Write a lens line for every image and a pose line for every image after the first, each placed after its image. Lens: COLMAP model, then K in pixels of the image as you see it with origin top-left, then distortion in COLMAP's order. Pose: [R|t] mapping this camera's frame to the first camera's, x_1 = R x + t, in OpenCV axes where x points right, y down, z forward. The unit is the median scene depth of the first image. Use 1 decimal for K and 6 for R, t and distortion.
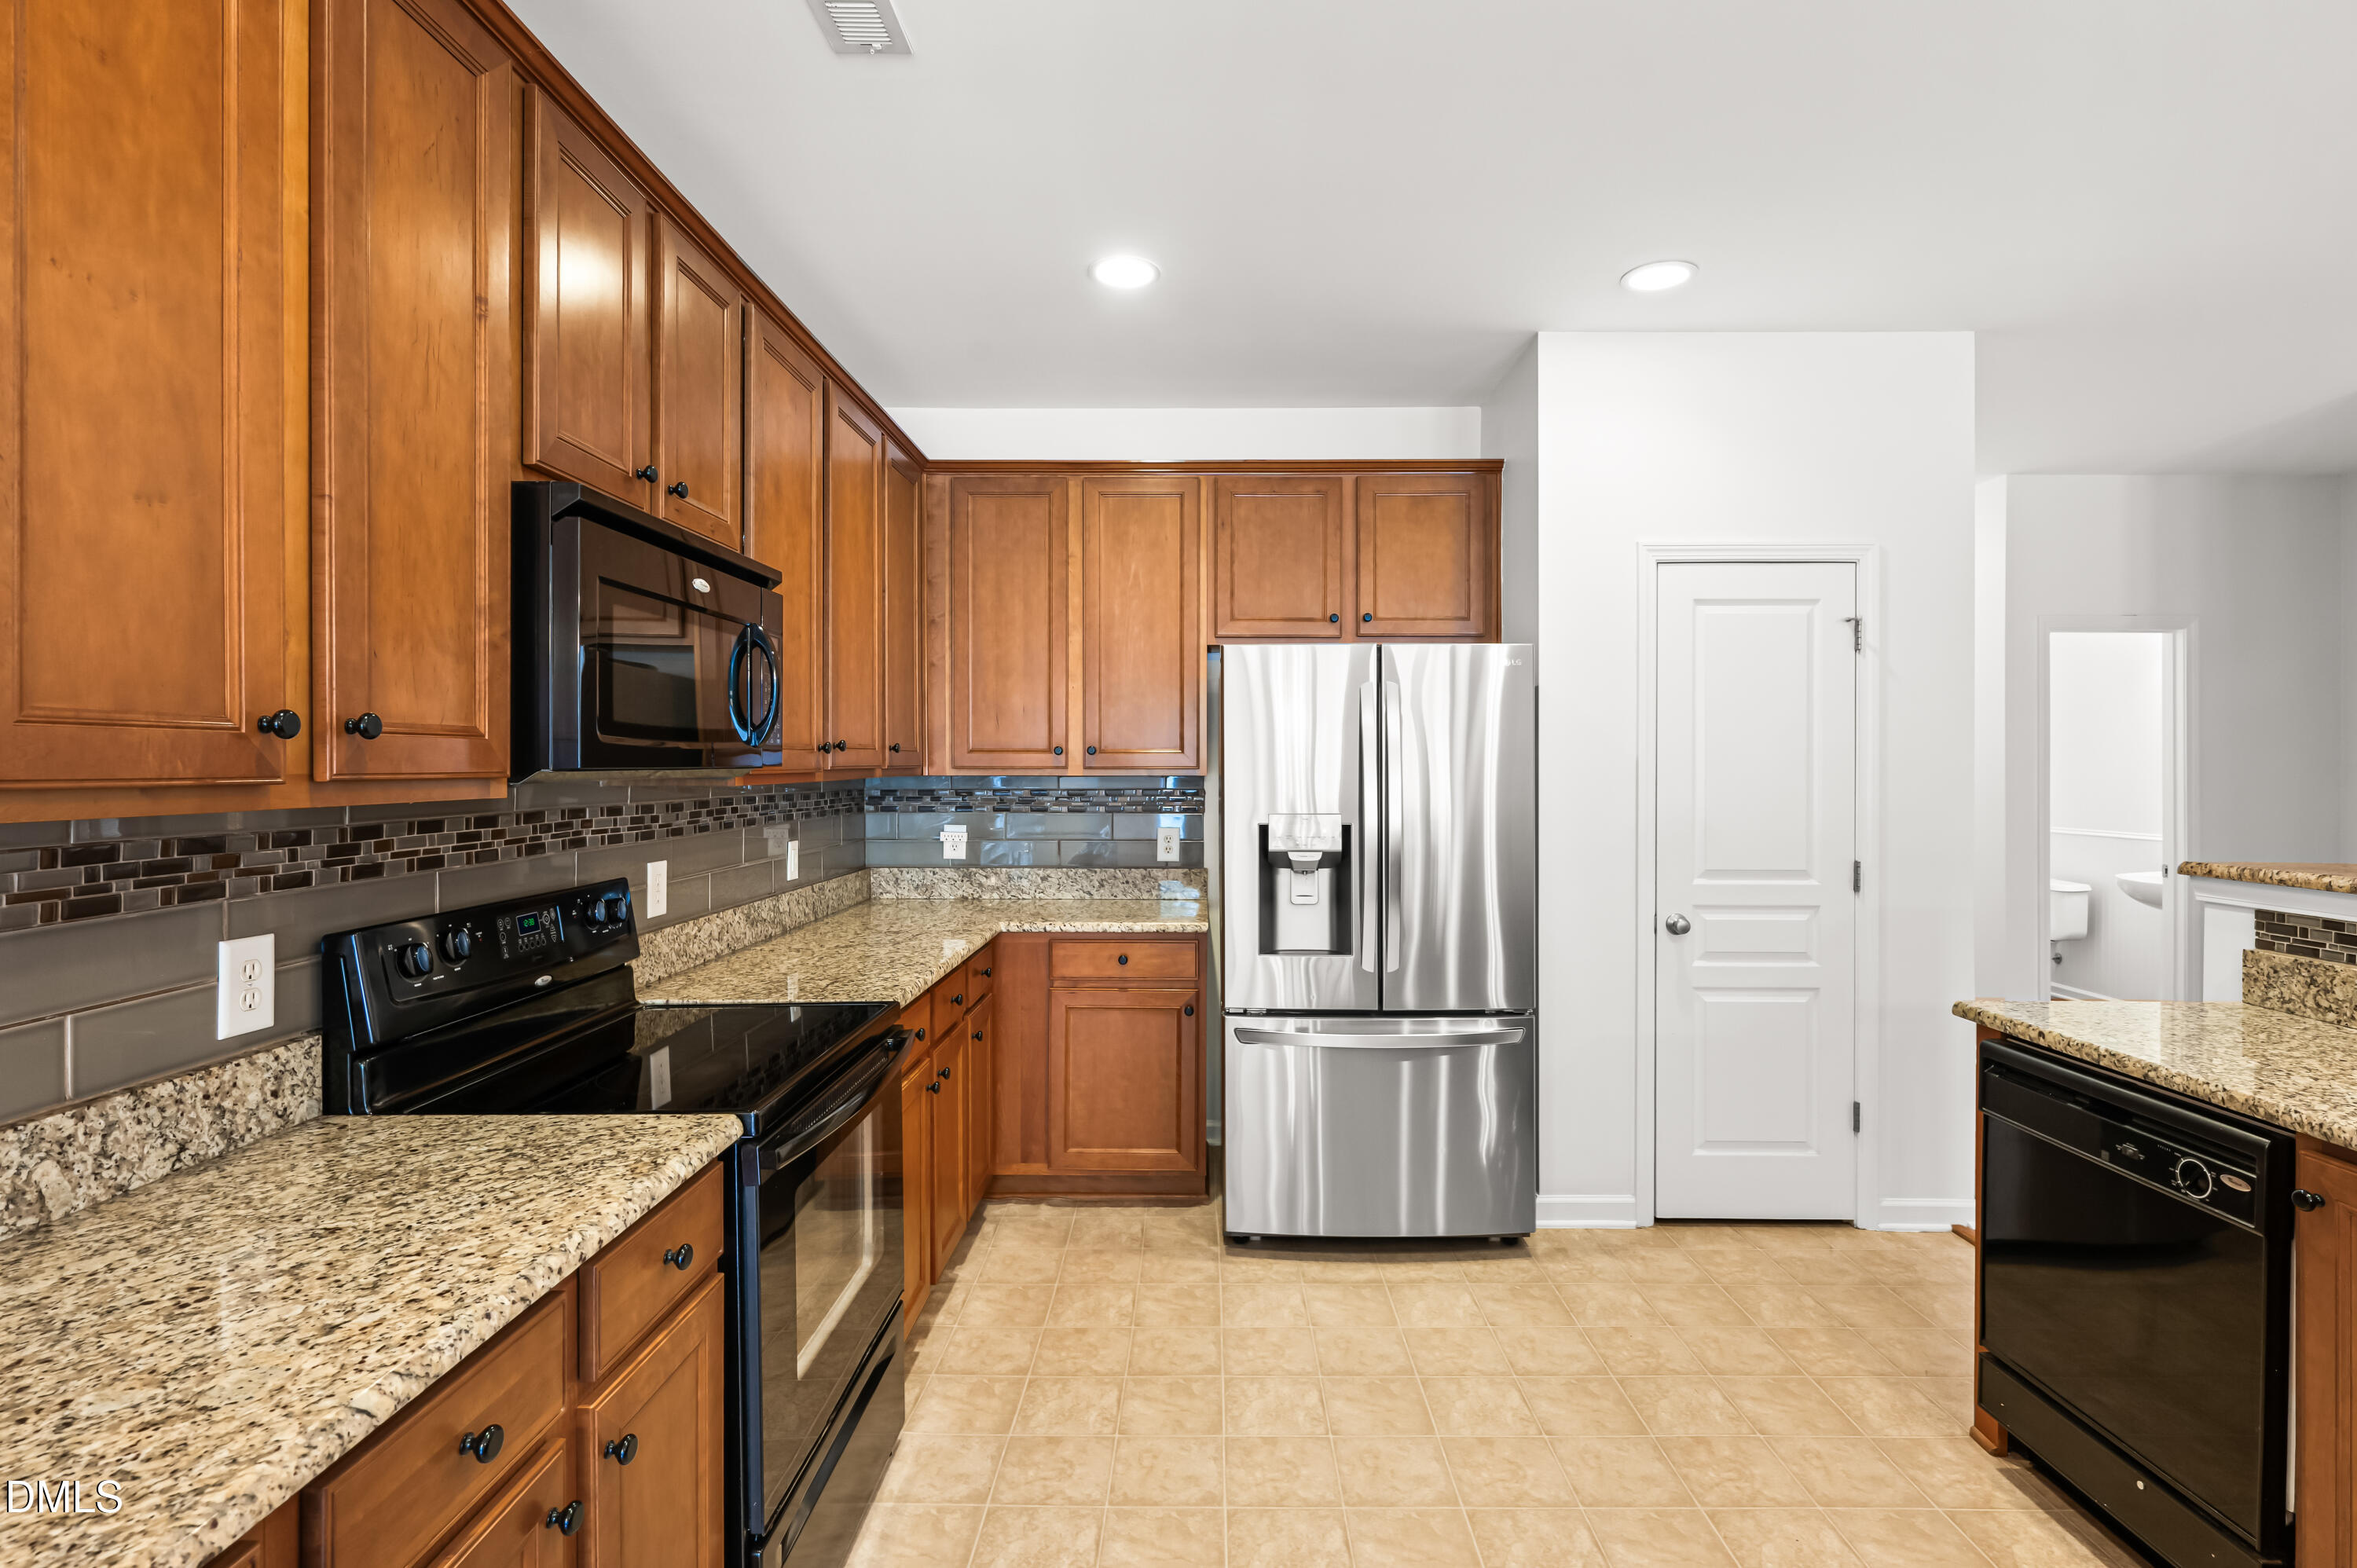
lens RADIAL K [[1088.0, 0, 1173.6], [0, 1088.0, 757.4], [0, 0, 1]] dist [0.004139, -0.000456]
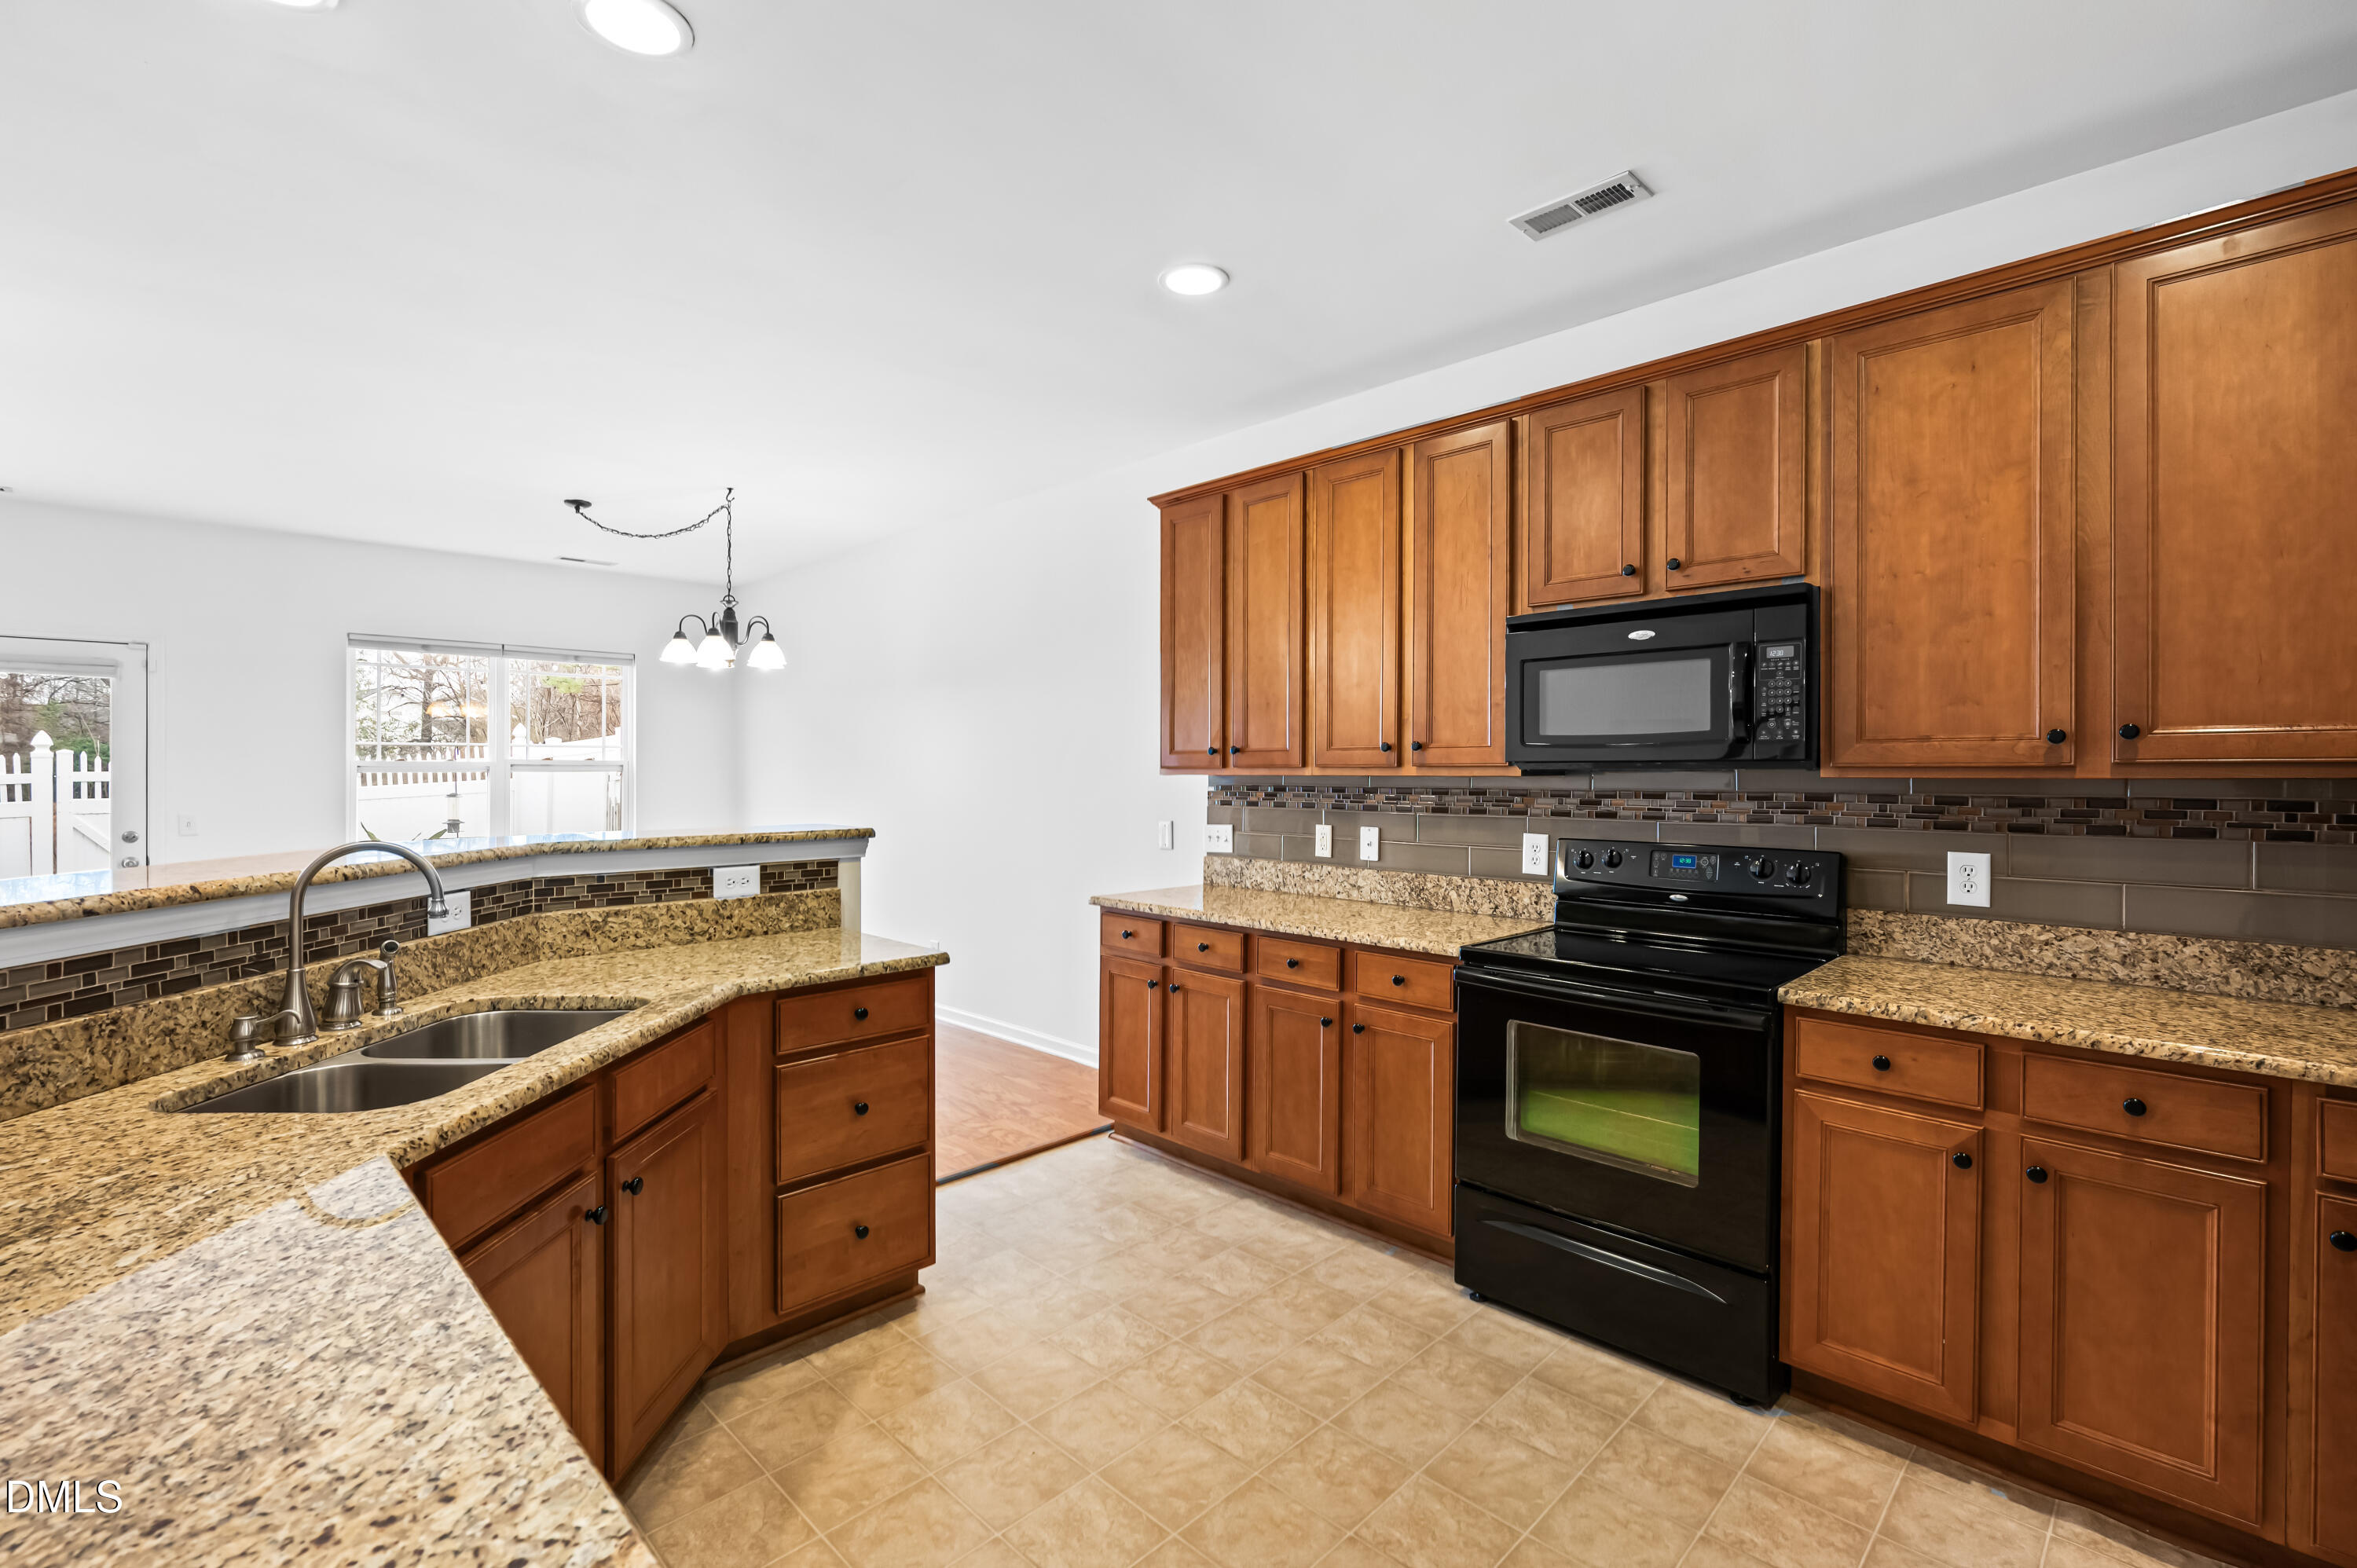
lens RADIAL K [[1088.0, 0, 1133.7], [0, 1088.0, 767.9], [0, 0, 1]] dist [0.004139, -0.000456]
pose [[-0.716696, -0.000192, -0.697385, 1.101222], [0.003918, 0.999983, -0.004302, 0.023191], [0.697374, -0.005816, -0.716683, 1.628540]]
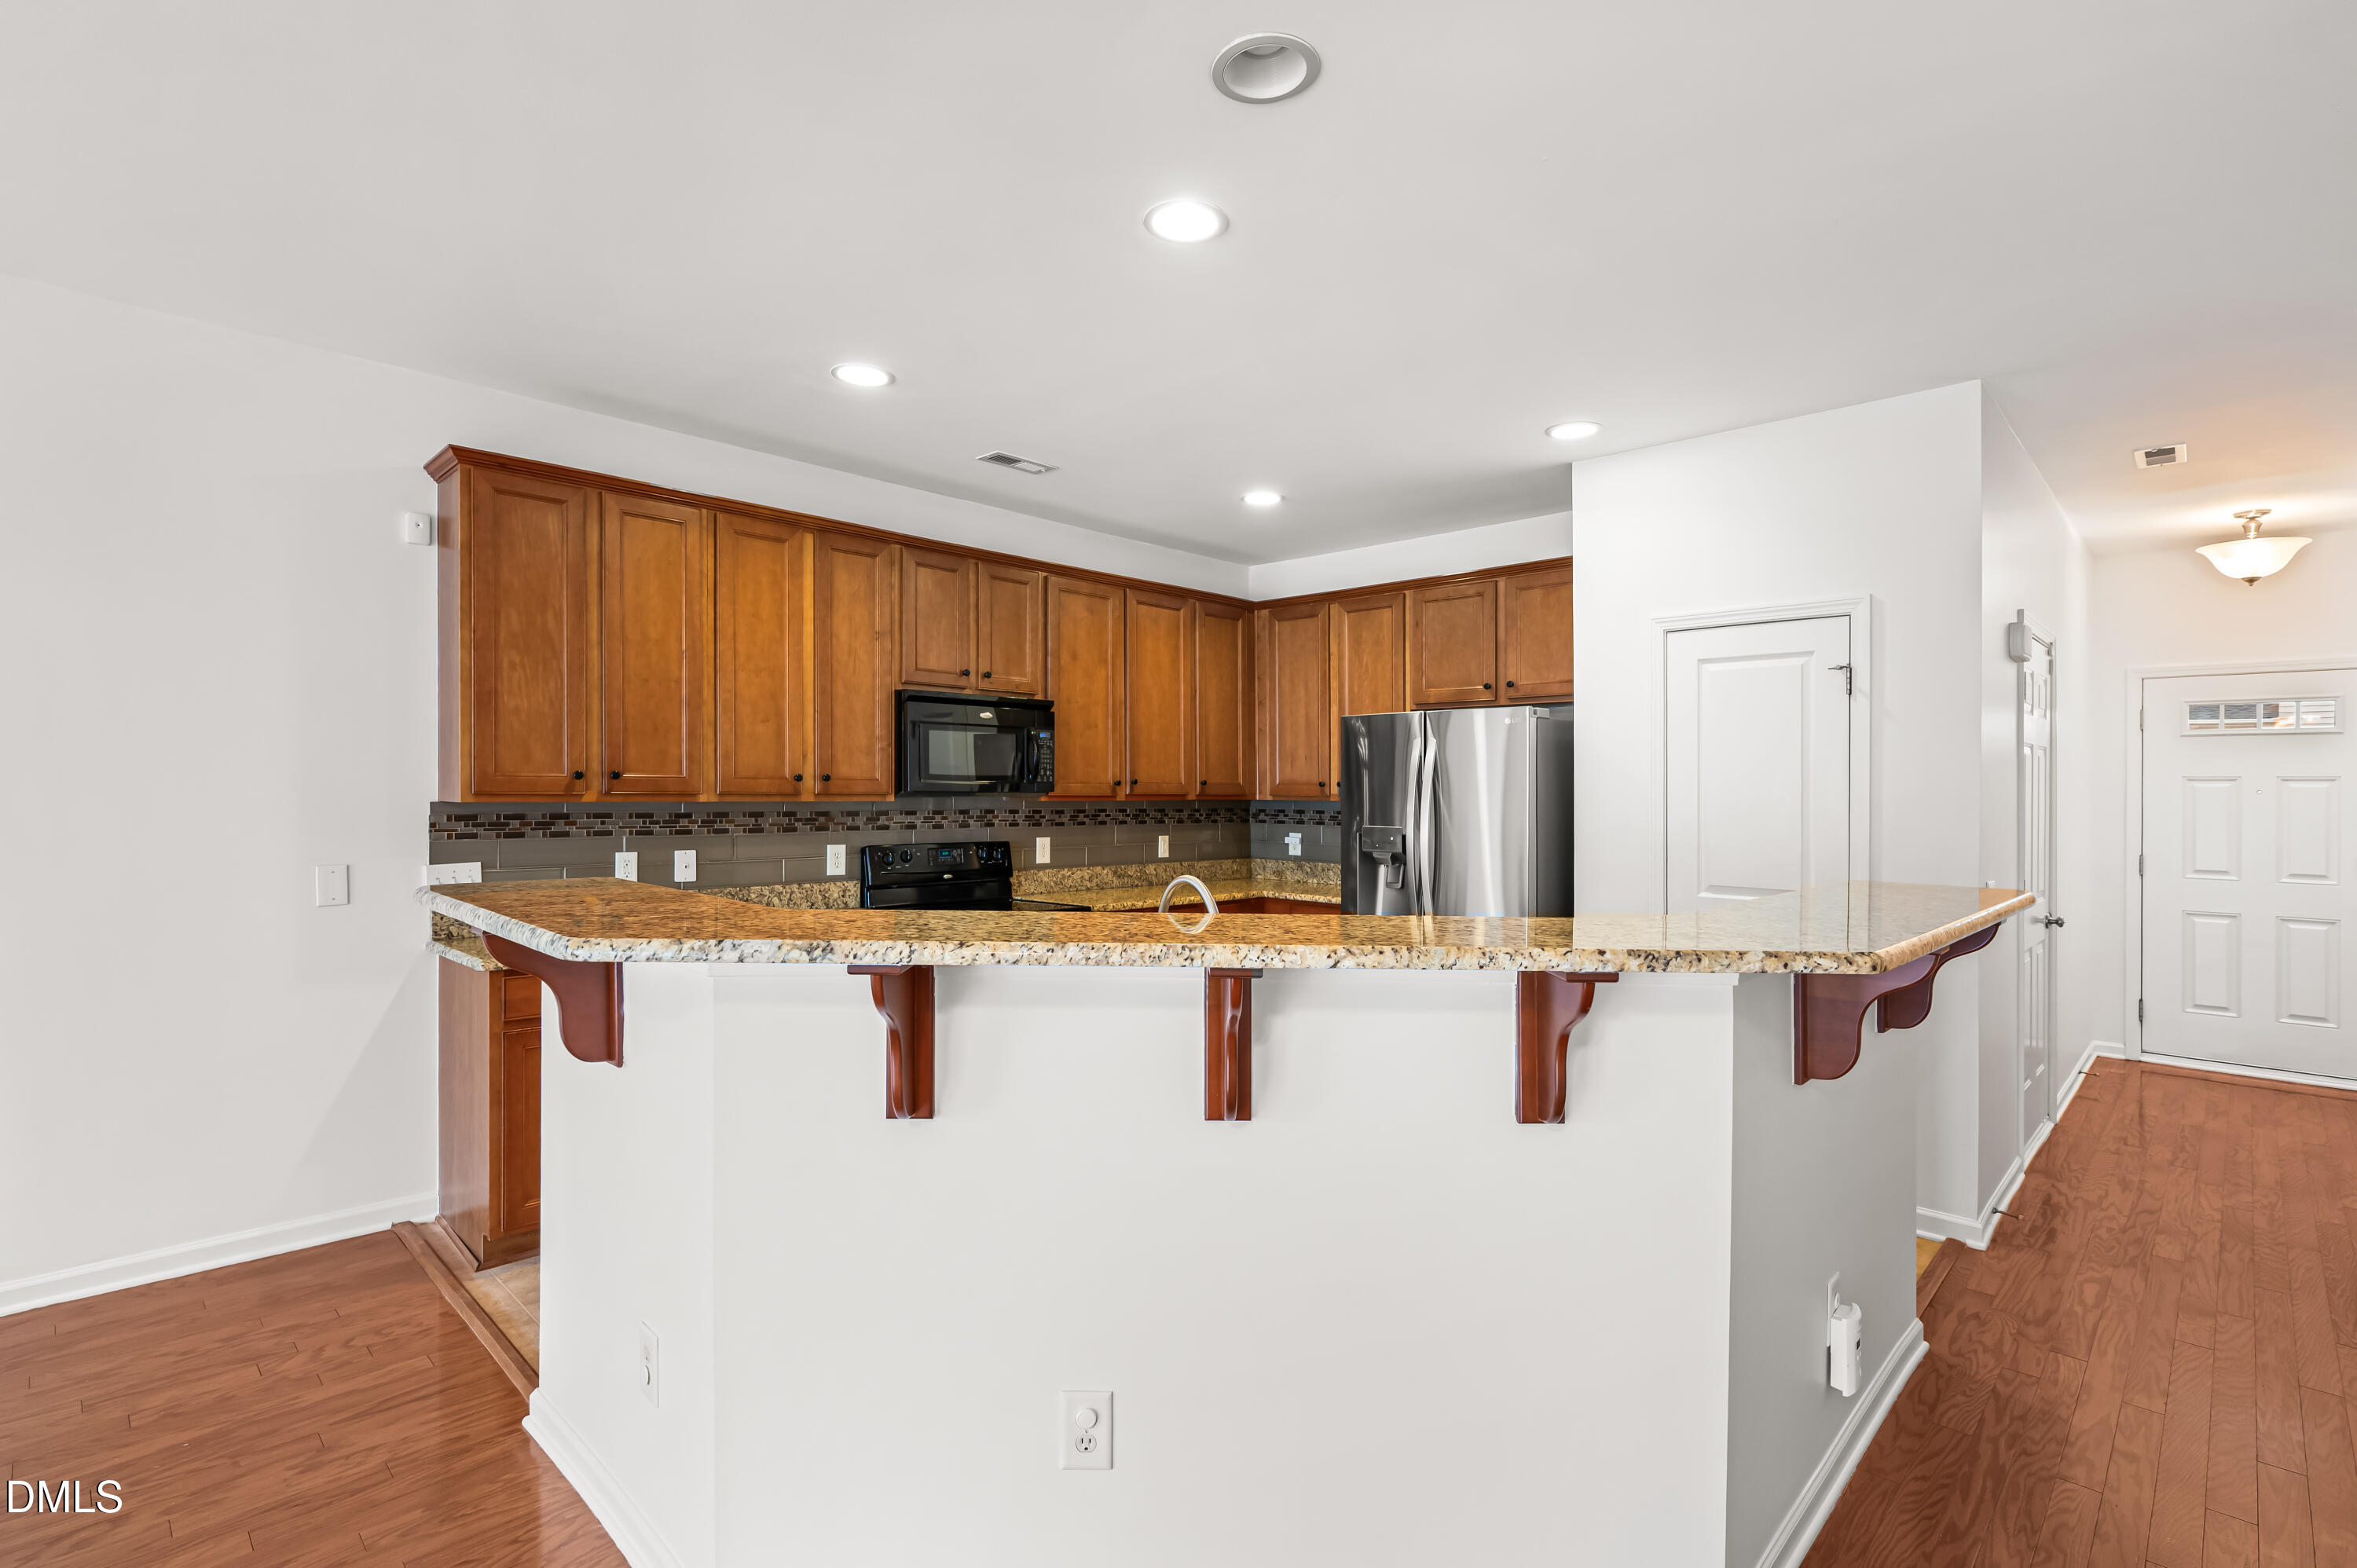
lens RADIAL K [[1088.0, 0, 1192.4], [0, 1088.0, 795.6], [0, 0, 1]] dist [0.004139, -0.000456]
pose [[0.737580, 0.008382, -0.675208, 1.571705], [-0.004512, 0.999962, 0.007485, -0.001847], [0.675245, -0.002474, 0.737590, -0.477454]]
